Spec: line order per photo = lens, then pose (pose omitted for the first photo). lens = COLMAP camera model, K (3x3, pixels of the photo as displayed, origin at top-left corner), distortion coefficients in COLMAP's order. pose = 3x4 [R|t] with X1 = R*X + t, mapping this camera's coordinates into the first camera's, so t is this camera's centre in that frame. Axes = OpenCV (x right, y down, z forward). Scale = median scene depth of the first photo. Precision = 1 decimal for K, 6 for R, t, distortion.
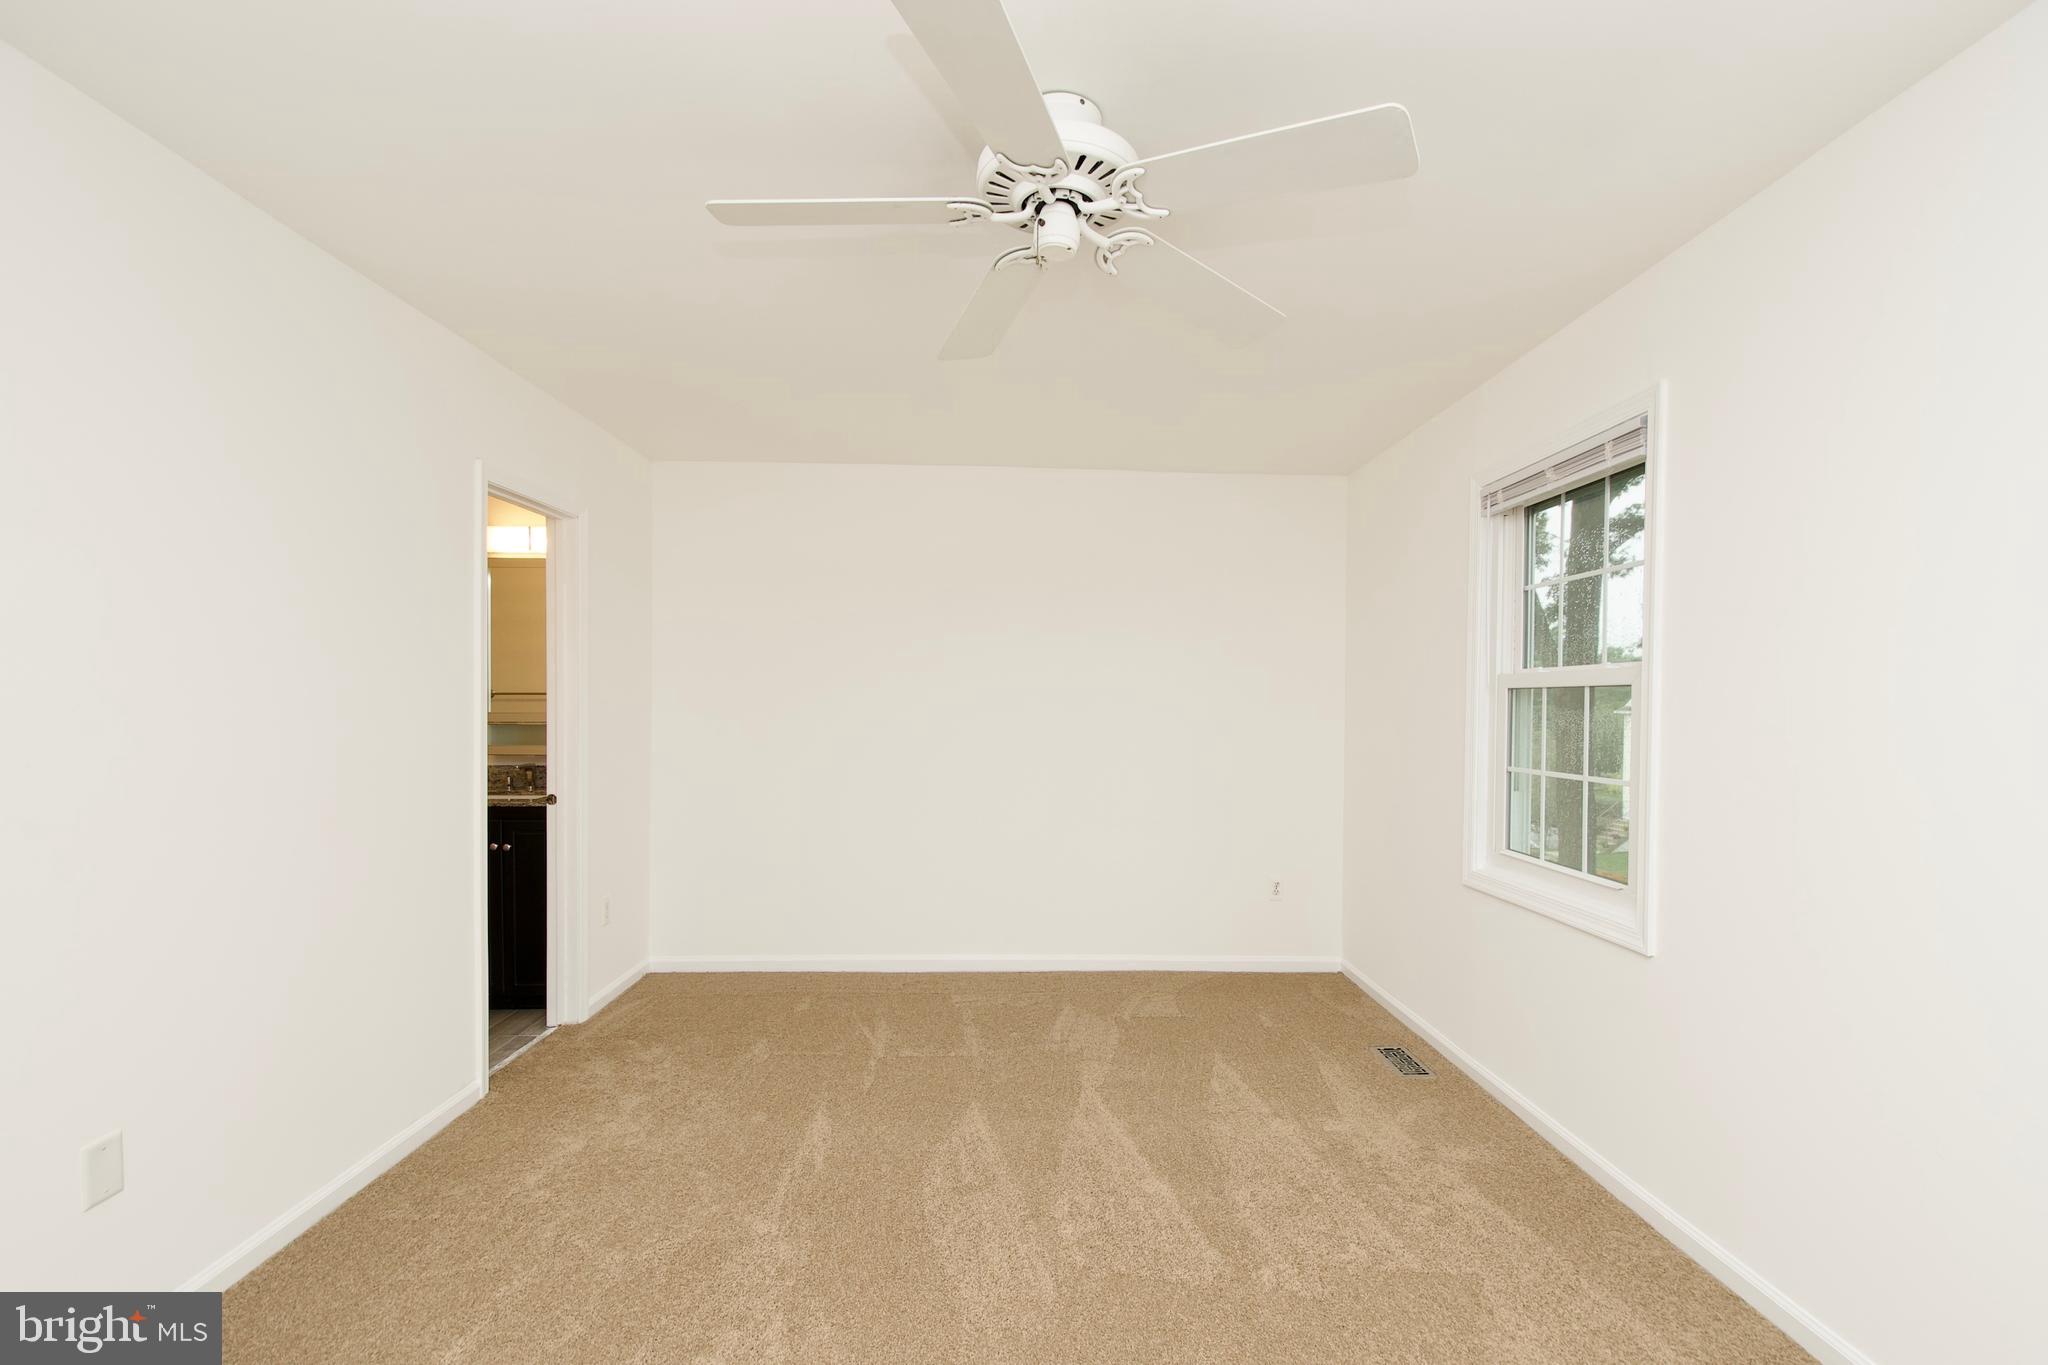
lens RADIAL K [[896.8, 0, 1041.6], [0, 896.8, 711.1], [0, 0, 1]] dist [0.008955, -0.005522]
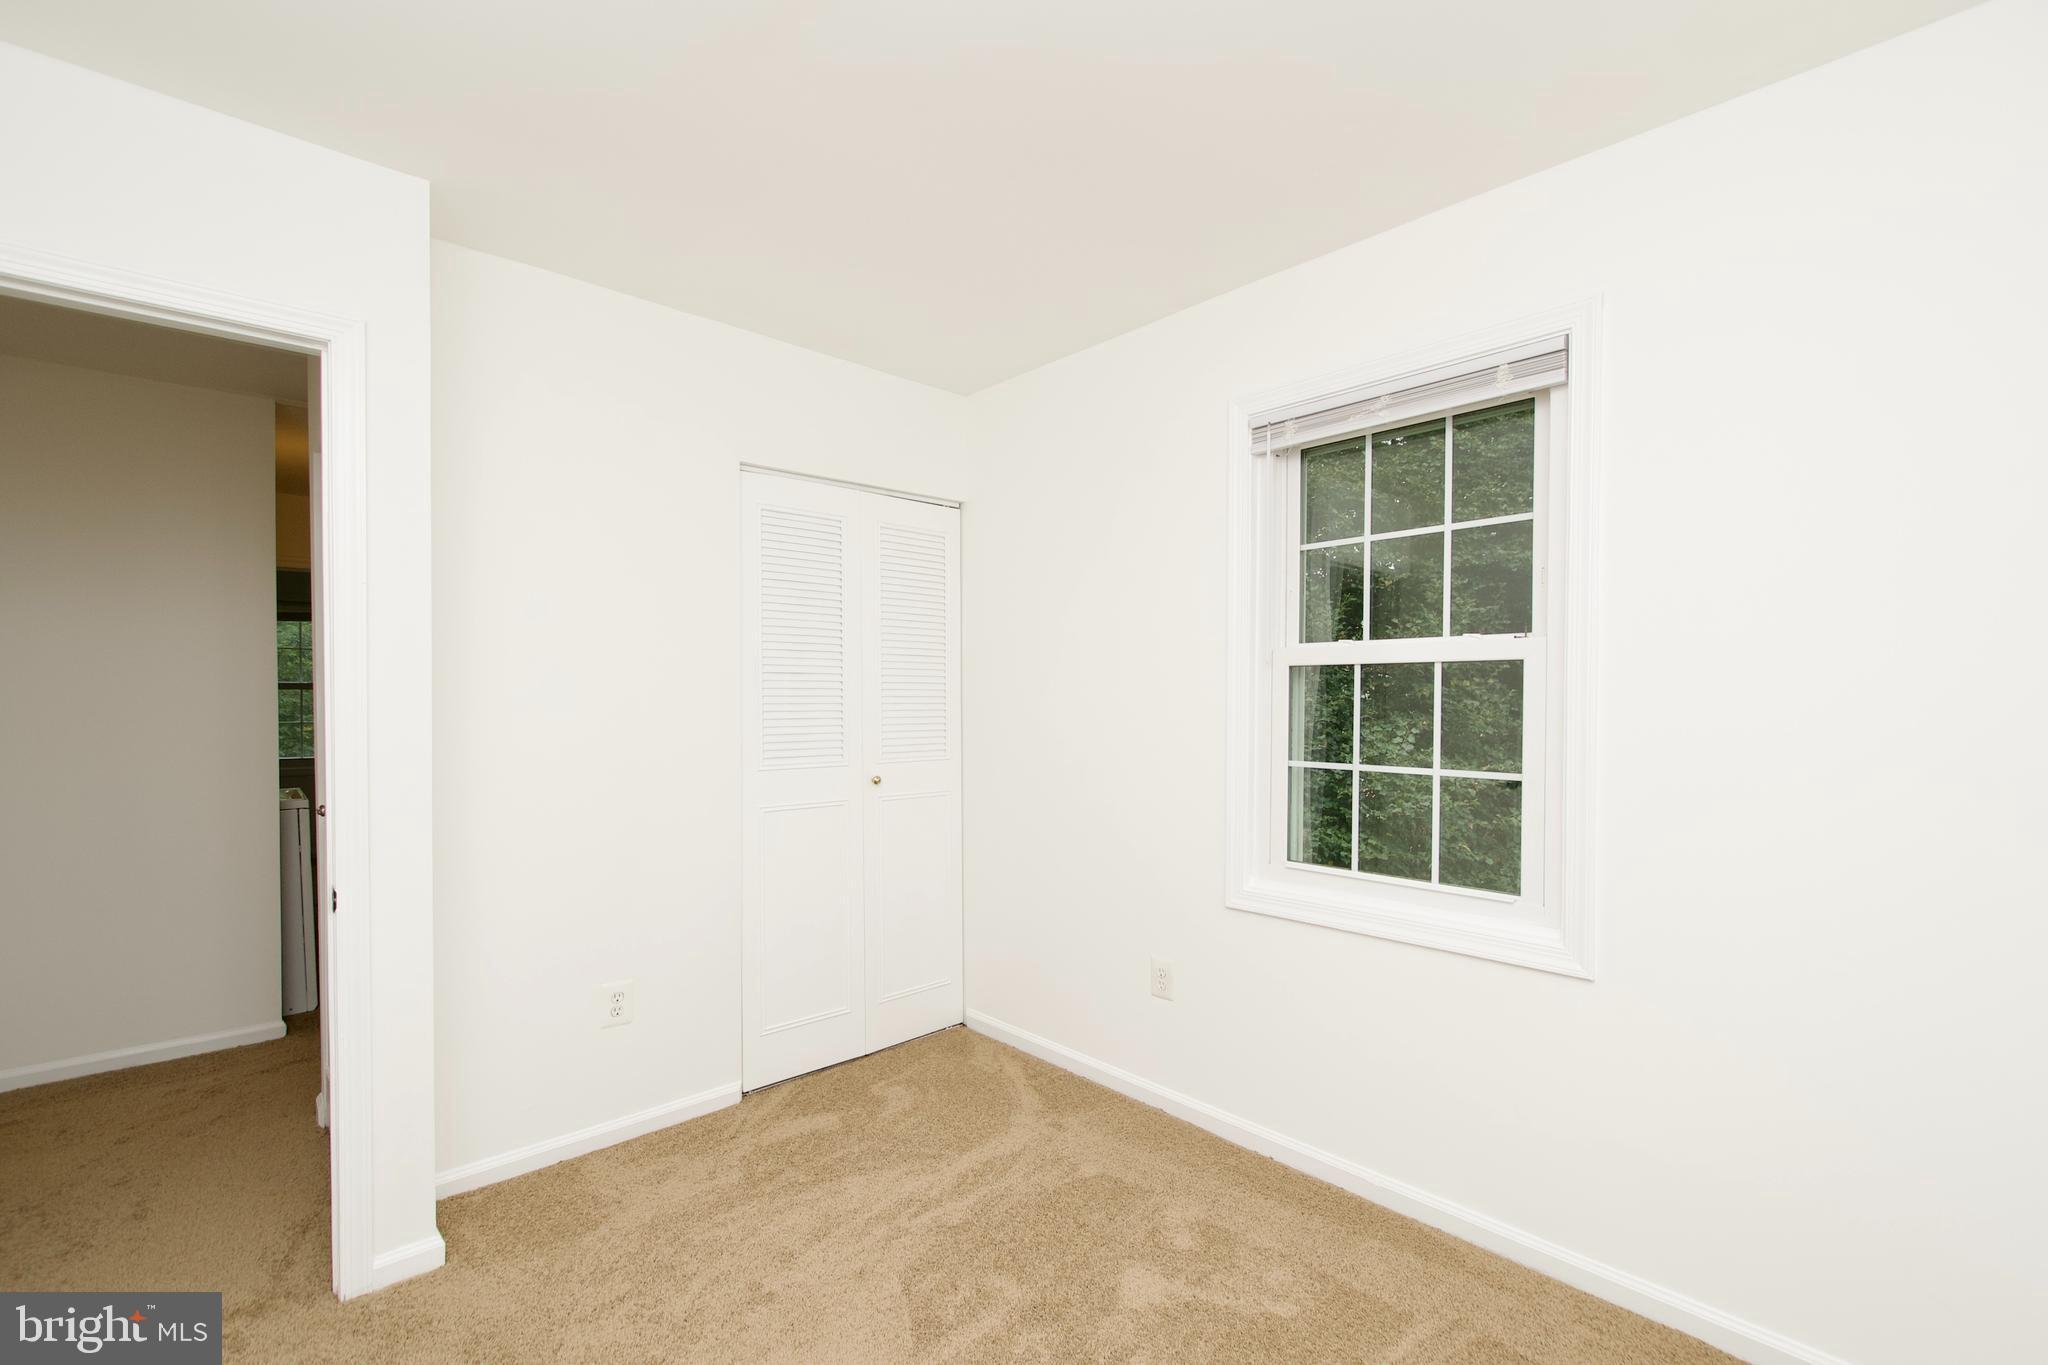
lens RADIAL K [[896.8, 0, 1041.6], [0, 896.8, 711.1], [0, 0, 1]] dist [0.008955, -0.005522]
pose [[0.748214, -0.046108, 0.661853, -0.216370], [0.030478, 0.998918, 0.035134, -0.022148], [-0.662757, -0.006115, 0.748810, 0.572146]]
